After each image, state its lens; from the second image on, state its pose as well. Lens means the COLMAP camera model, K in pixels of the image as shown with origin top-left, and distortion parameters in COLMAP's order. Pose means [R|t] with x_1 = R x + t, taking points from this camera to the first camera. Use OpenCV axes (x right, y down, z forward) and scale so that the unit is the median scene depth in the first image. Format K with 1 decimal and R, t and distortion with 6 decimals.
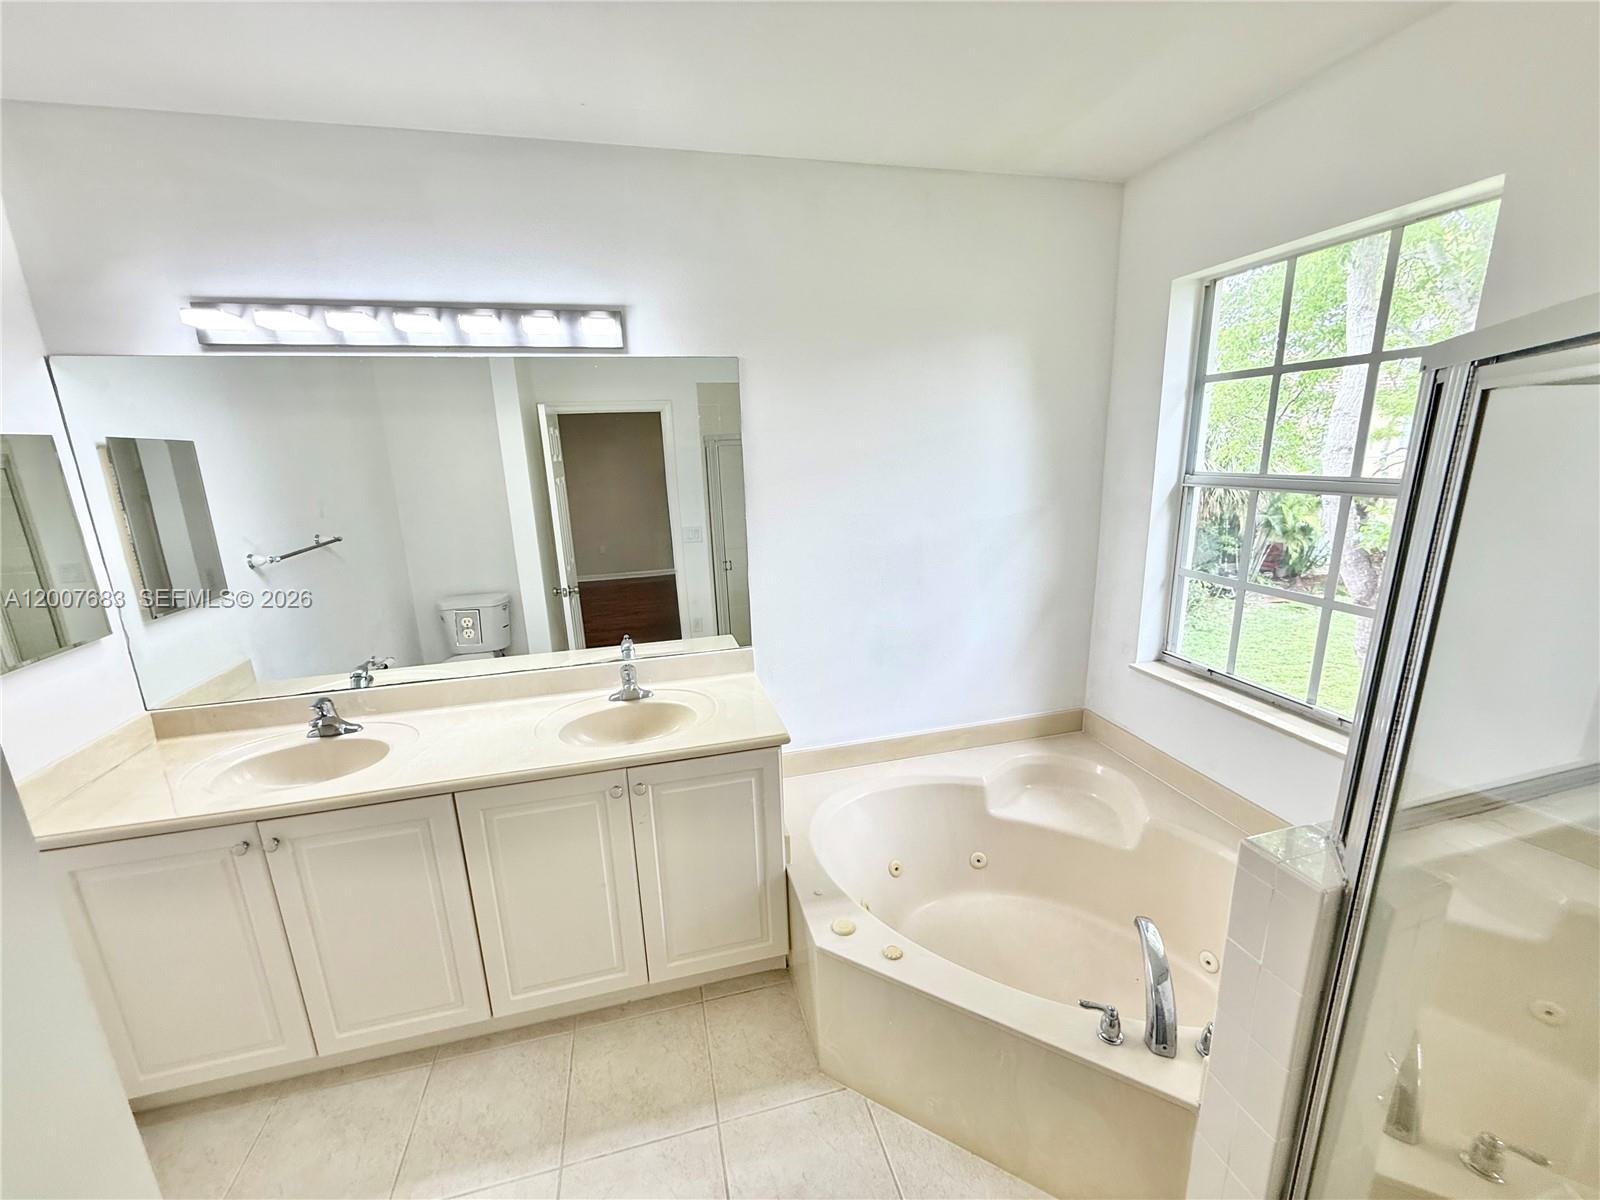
lens RADIAL K [[635.5, 0, 794.8], [0, 635.5, 600.0], [0, 0, 1]] dist [0.000662, -0.000019]
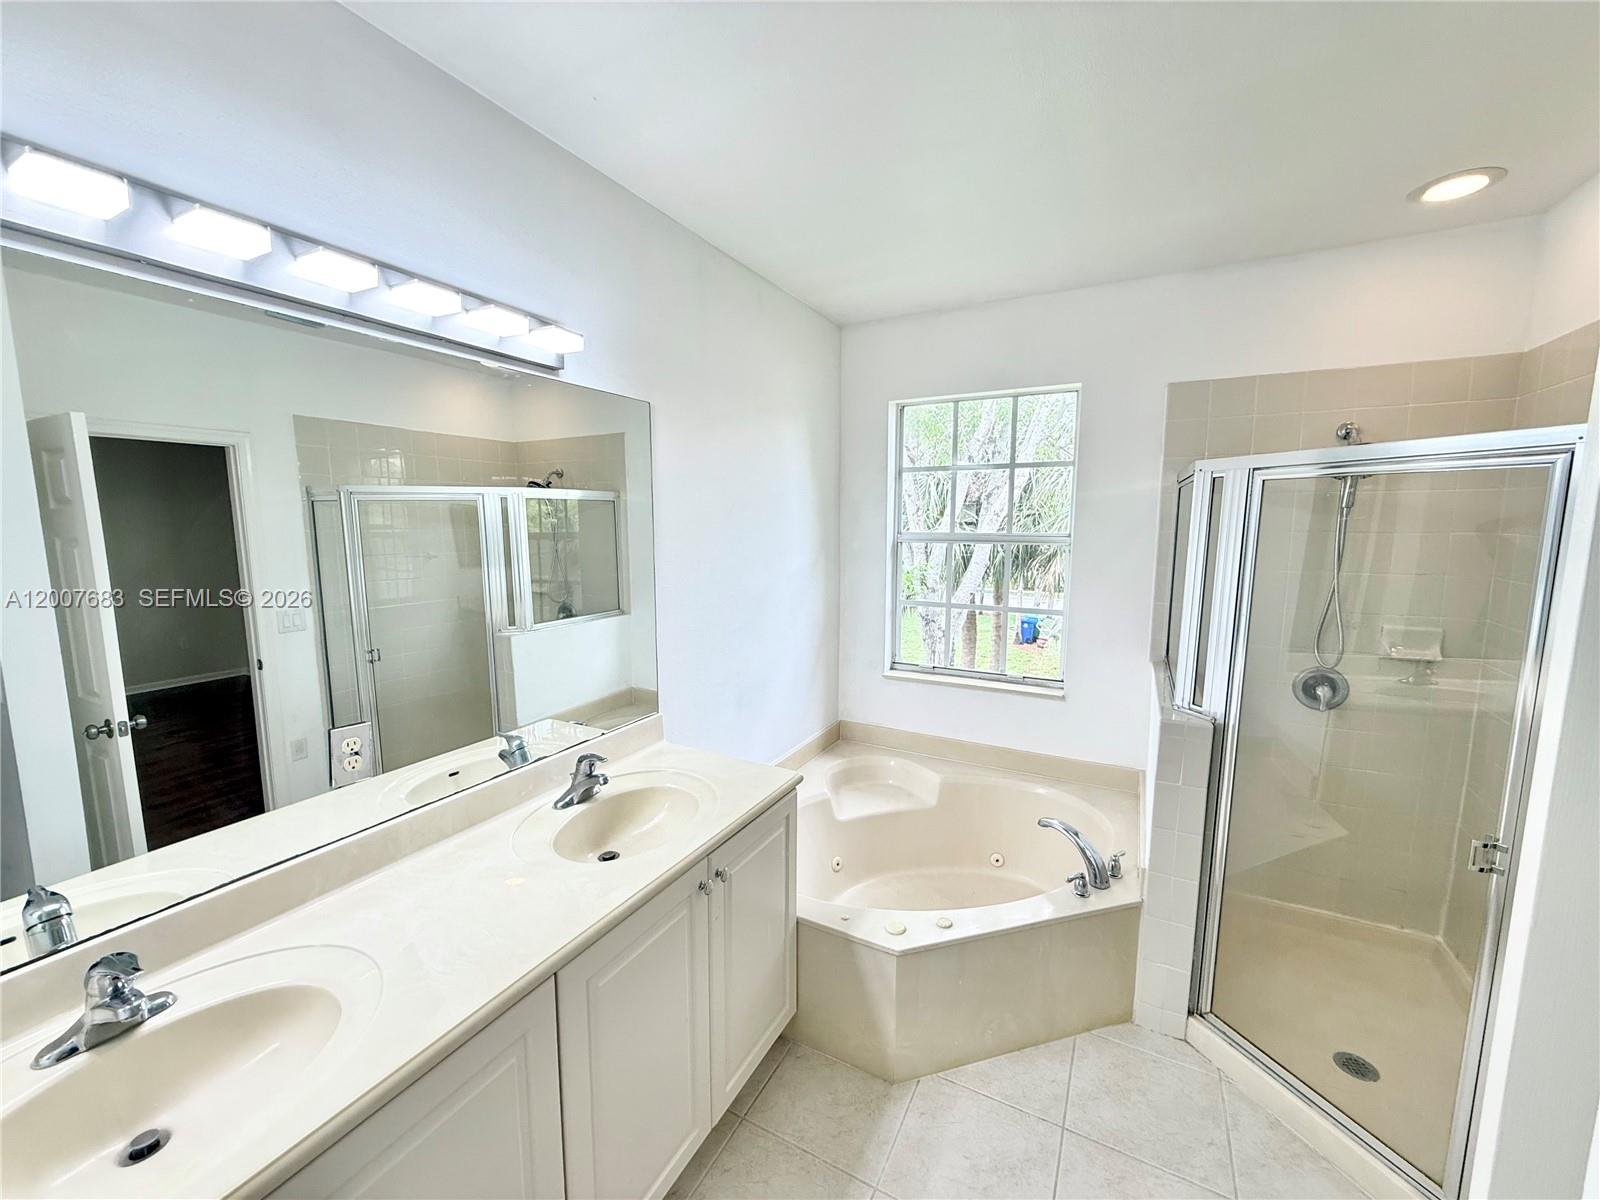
lens RADIAL K [[635.5, 0, 794.8], [0, 635.5, 600.0], [0, 0, 1]] dist [0.000662, -0.000019]
pose [[0.677079, -0.060424, 0.733425, -0.671231], [0.149843, 0.987065, -0.057010, -0.003807], [-0.720494, 0.148499, 0.677375, 0.252829]]
